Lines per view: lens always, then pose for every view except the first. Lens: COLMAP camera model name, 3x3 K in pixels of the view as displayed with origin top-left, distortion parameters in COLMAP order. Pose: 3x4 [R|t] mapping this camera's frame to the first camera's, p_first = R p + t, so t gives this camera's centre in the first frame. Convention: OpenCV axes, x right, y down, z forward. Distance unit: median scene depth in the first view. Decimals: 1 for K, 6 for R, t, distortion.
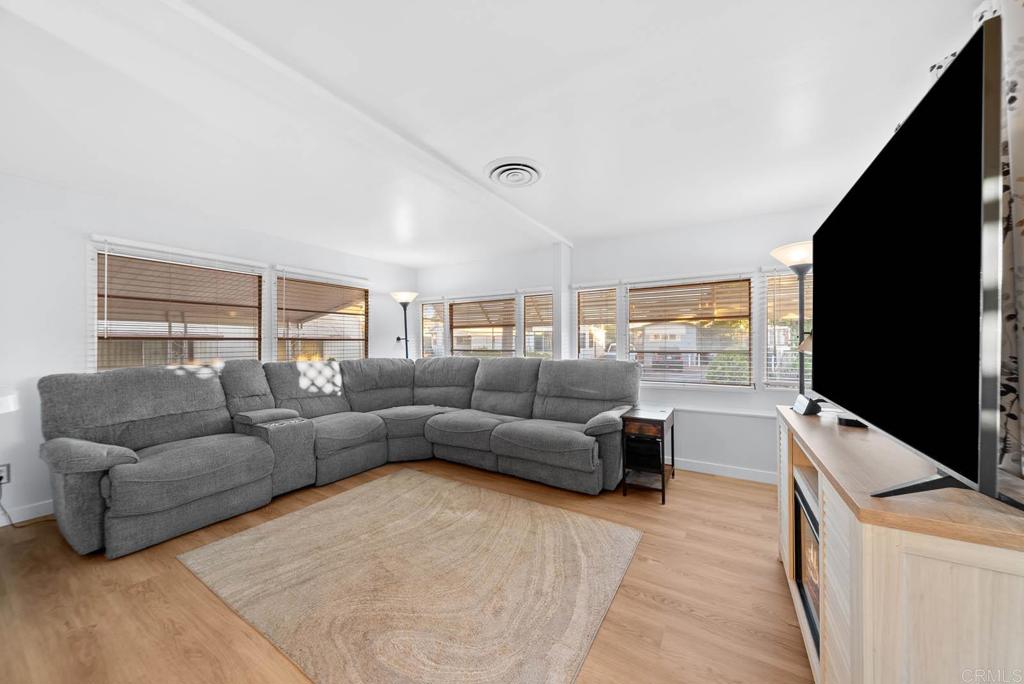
lens RADIAL K [[356.4, 0, 512.0], [0, 356.4, 342.0], [0, 0, 1]] dist [0.000042, 0.000022]
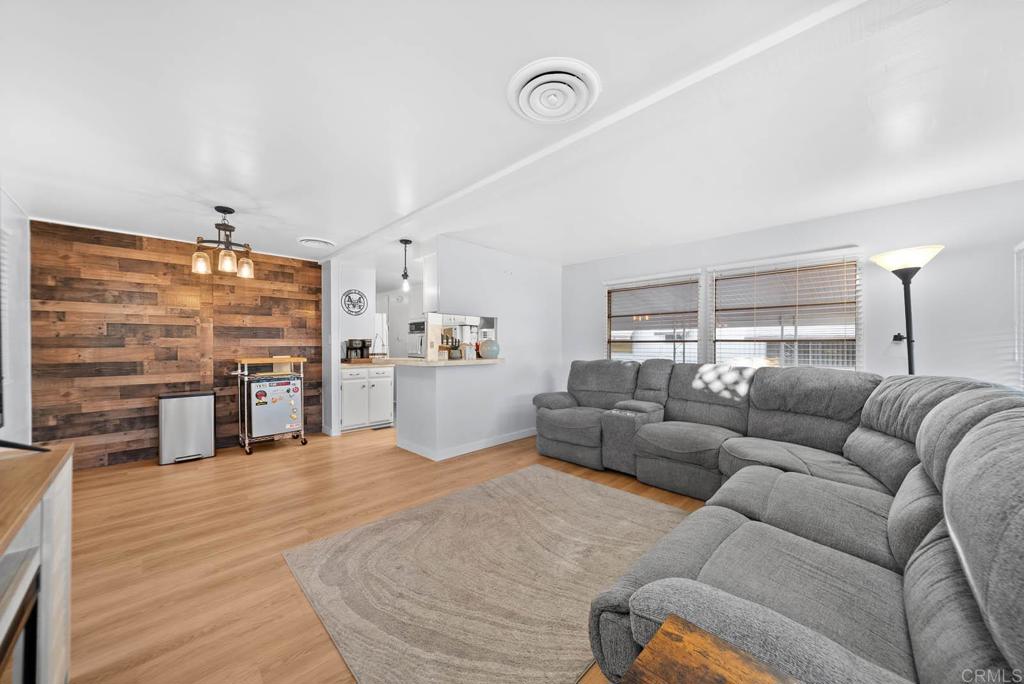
lens RADIAL K [[356.4, 0, 513.9], [0, 356.4, 345.2], [0, 0, 1]] dist [0.000088, 0.000203]
pose [[-0.221196, 0.002736, -0.975226, 0.612758], [-0.003937, 0.999985, 0.003699, 0.005529], [0.975221, 0.004657, -0.221182, 0.969245]]
